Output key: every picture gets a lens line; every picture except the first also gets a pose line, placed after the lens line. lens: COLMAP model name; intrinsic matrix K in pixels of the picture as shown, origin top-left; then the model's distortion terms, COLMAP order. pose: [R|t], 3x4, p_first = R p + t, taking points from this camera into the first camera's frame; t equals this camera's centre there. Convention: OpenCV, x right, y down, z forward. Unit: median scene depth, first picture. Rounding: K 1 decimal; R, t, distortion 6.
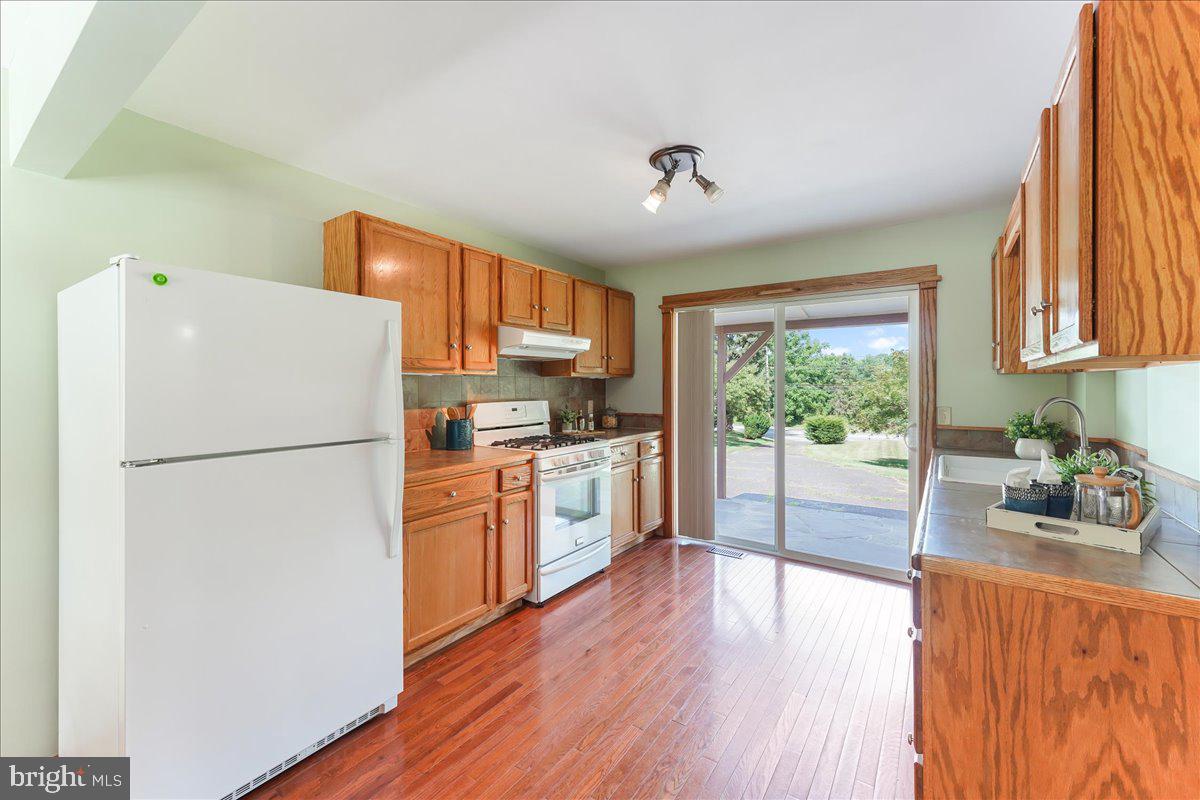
lens RADIAL K [[495.5, 0, 596.6], [0, 495.5, 383.9], [0, 0, 1]] dist [0.001572, 0.000007]
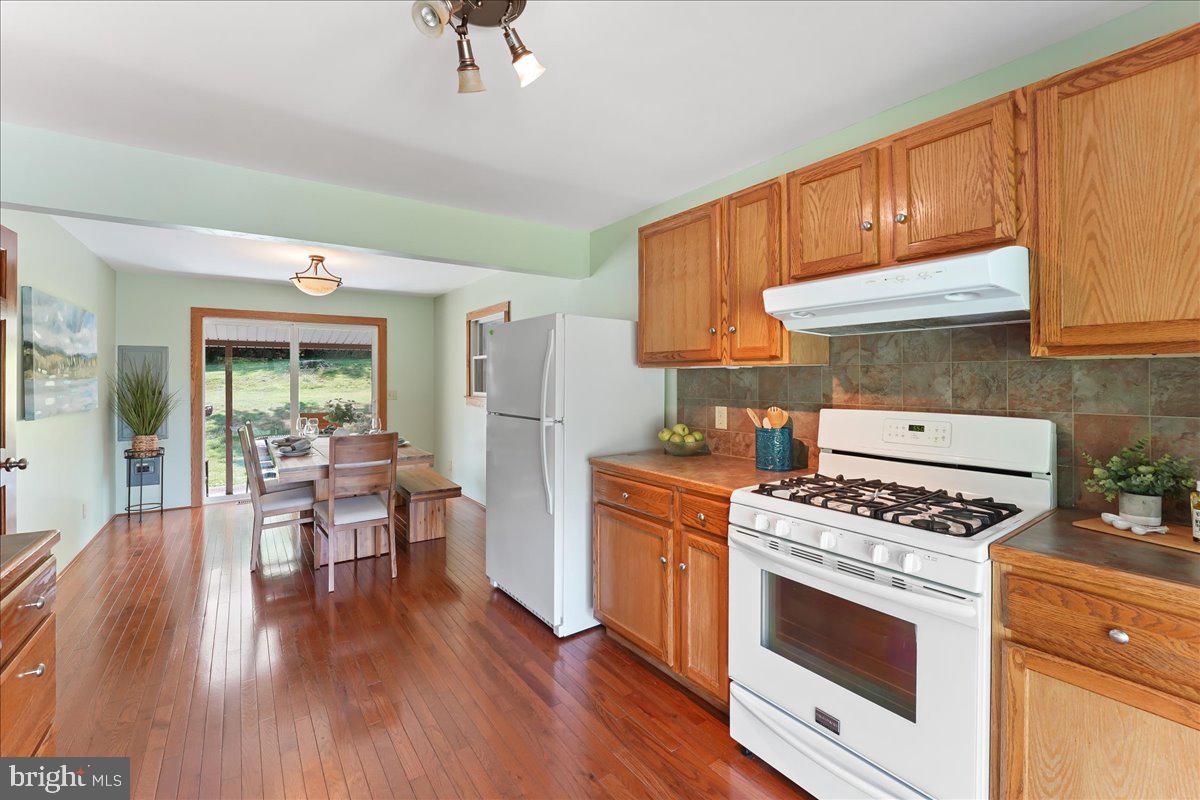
lens RADIAL K [[495.5, 0, 596.6], [0, 495.5, 383.9], [0, 0, 1]] dist [0.001572, 0.000007]
pose [[-0.325748, 0.006621, -0.945434, 0.459553], [-0.000831, 0.999973, 0.007289, 0.003429], [0.945456, 0.003161, -0.325733, 0.932435]]
